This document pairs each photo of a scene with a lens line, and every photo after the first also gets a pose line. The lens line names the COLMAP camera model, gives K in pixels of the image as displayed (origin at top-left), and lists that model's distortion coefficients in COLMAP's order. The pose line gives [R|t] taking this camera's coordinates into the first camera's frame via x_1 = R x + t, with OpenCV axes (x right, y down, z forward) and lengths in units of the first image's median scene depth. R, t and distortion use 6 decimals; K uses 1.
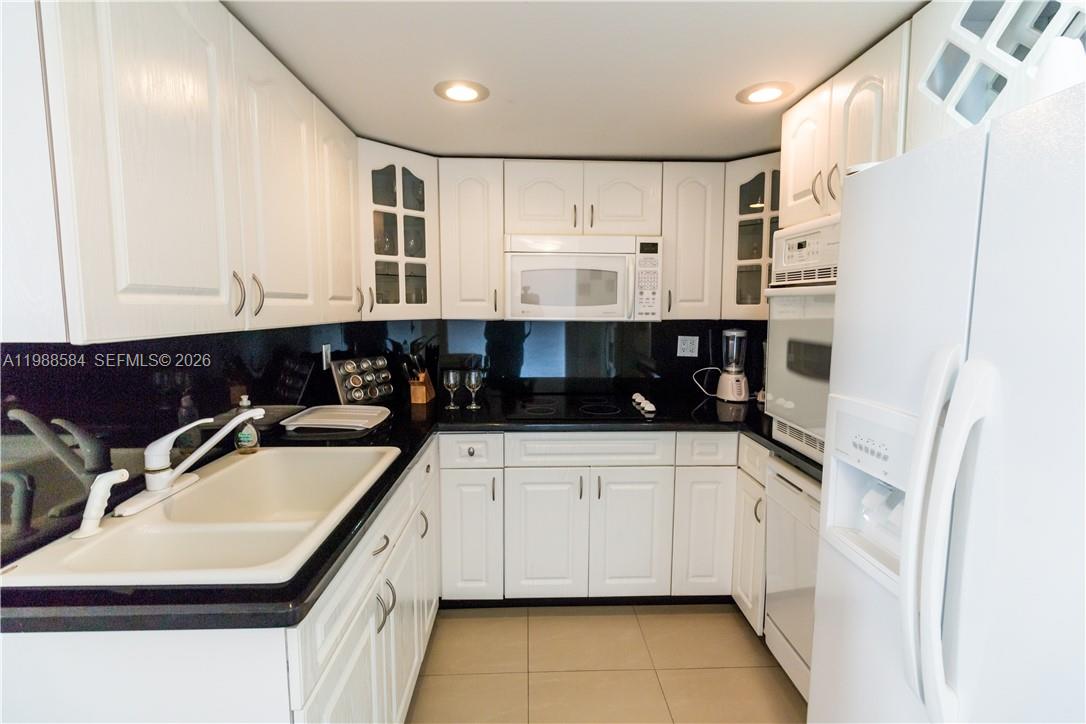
lens RADIAL K [[495.6, 0, 543.0], [0, 495.6, 362.0], [0, 0, 1]] dist [-0.000602, -0.000039]
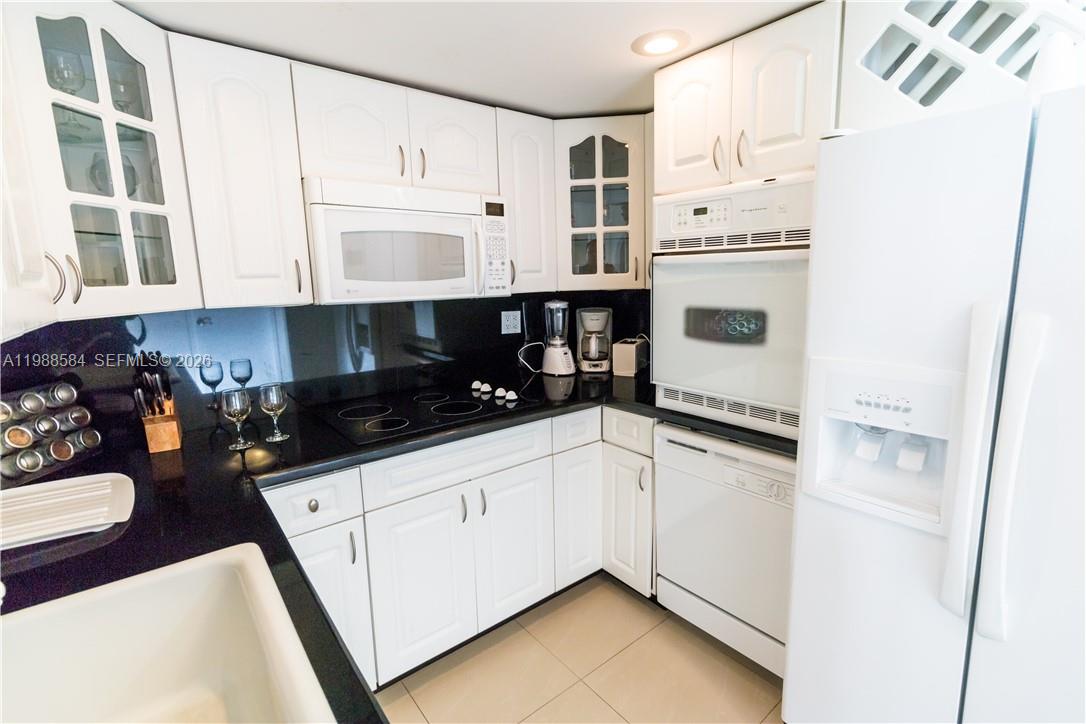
lens RADIAL K [[495.6, 0, 543.0], [0, 495.6, 362.0], [0, 0, 1]] dist [-0.000602, -0.000039]
pose [[0.799466, -0.123955, 0.587784, -0.248309], [0.095068, 0.992255, 0.079948, -0.031512], [-0.593141, -0.008036, 0.805058, 0.267719]]
